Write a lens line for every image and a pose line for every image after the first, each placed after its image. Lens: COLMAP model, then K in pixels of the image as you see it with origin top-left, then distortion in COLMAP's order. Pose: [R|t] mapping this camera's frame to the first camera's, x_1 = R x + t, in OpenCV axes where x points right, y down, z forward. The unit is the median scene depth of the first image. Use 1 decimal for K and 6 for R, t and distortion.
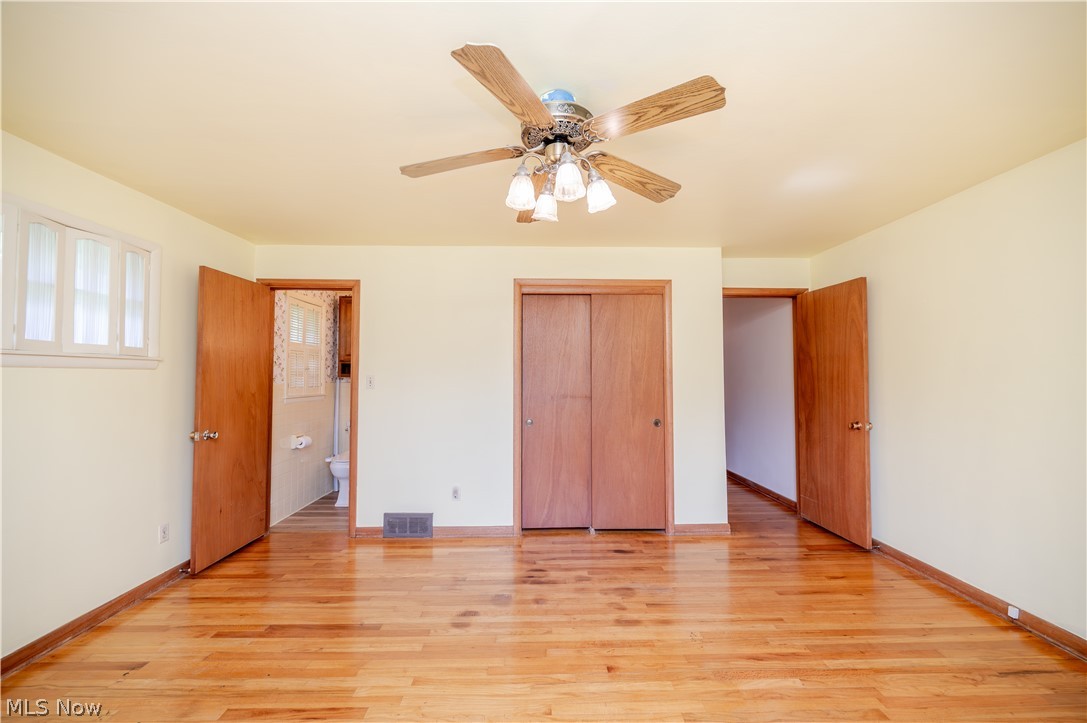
lens RADIAL K [[429.4, 0, 539.9], [0, 429.4, 367.6], [0, 0, 1]] dist [-0.001370, -0.000675]
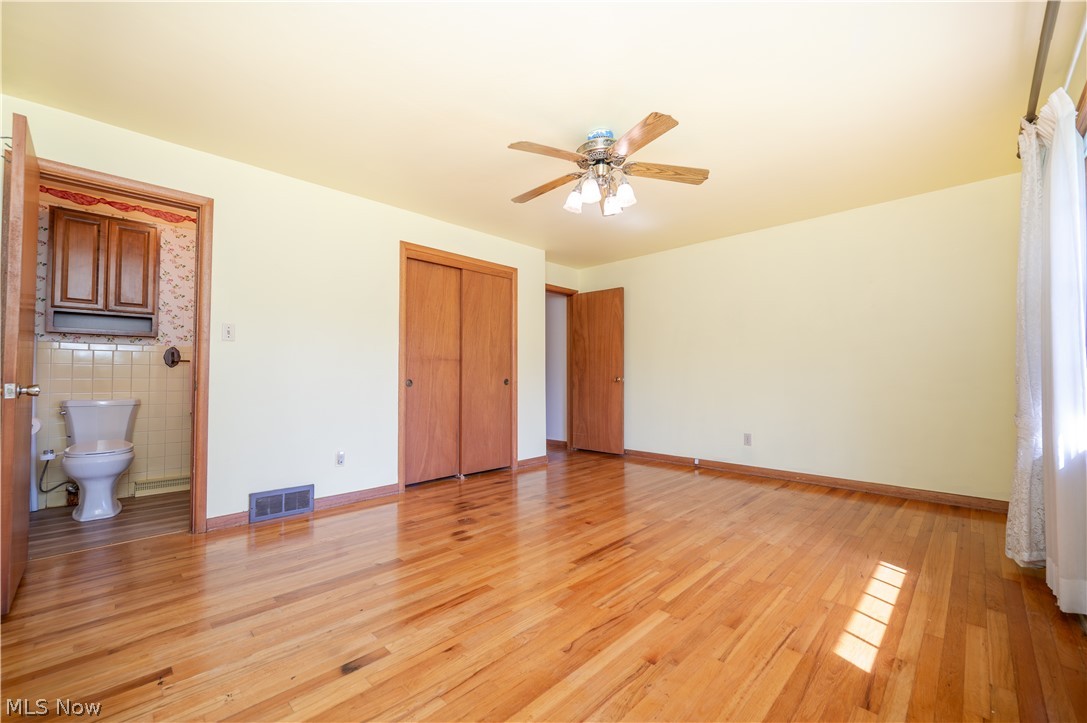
lens RADIAL K [[429.4, 0, 557.8], [0, 429.4, 368.5], [0, 0, 1]] dist [-0.001370, -0.000675]
pose [[0.712300, 0.009071, 0.701817, -0.506370], [-0.014214, 0.999898, 0.001503, 0.088622], [-0.701731, -0.011046, 0.712356, 0.011396]]
